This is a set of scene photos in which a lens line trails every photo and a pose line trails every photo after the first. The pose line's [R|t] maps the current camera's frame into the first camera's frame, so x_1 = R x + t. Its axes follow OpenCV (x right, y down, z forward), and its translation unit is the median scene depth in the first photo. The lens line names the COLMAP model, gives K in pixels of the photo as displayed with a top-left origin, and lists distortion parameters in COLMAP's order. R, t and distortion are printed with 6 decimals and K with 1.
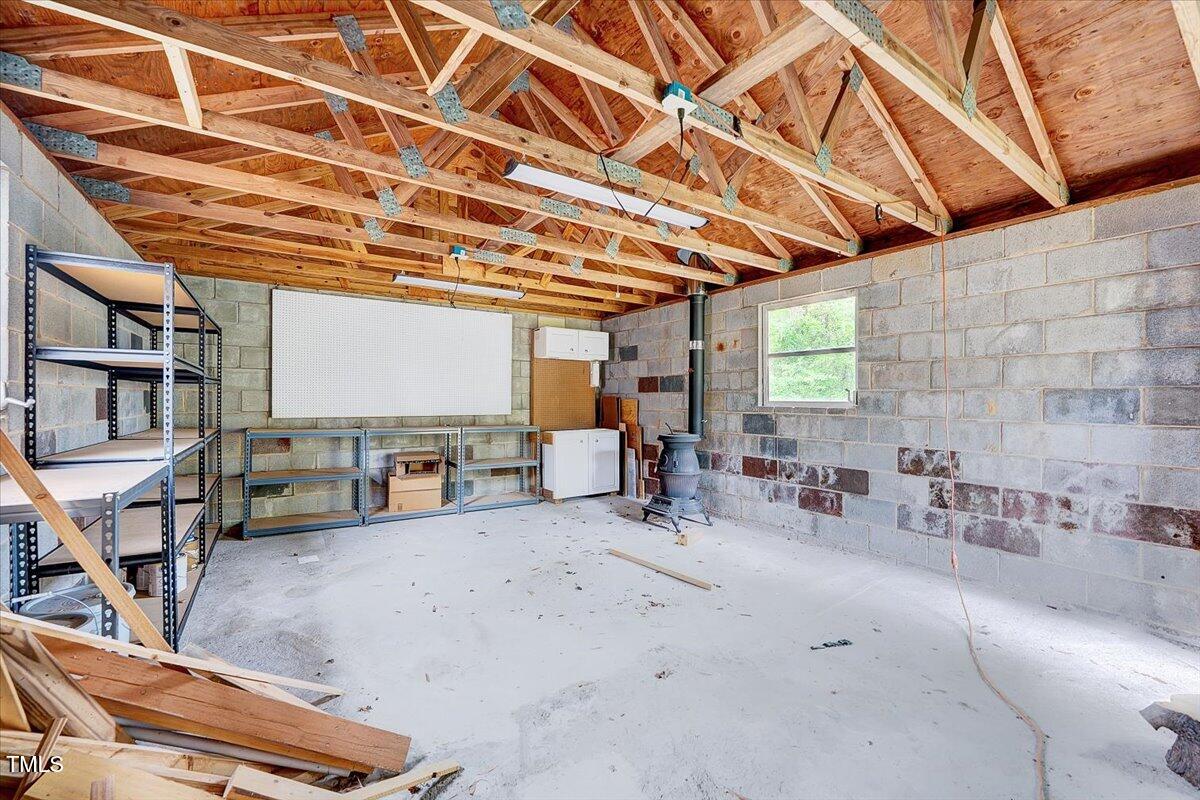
lens RADIAL K [[480.3, 0, 598.7], [0, 480.3, 398.2], [0, 0, 1]] dist [-0.013639, 0.001456]
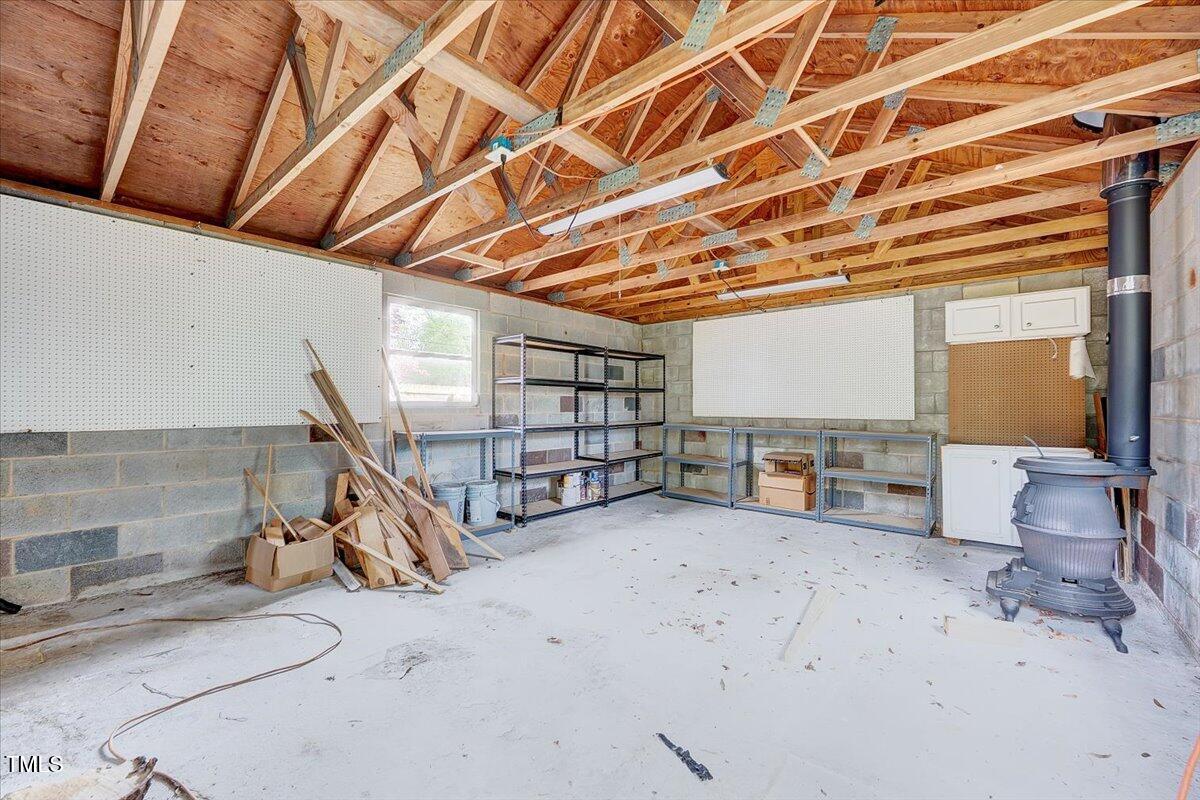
lens RADIAL K [[480.3, 0, 601.6], [0, 480.3, 405.3], [0, 0, 1]] dist [-0.013639, 0.001456]
pose [[0.277210, -0.004584, -0.960798, 0.553479], [0.002112, 0.999989, -0.004162, 0.015296], [0.960807, -0.000875, 0.277217, 0.355889]]
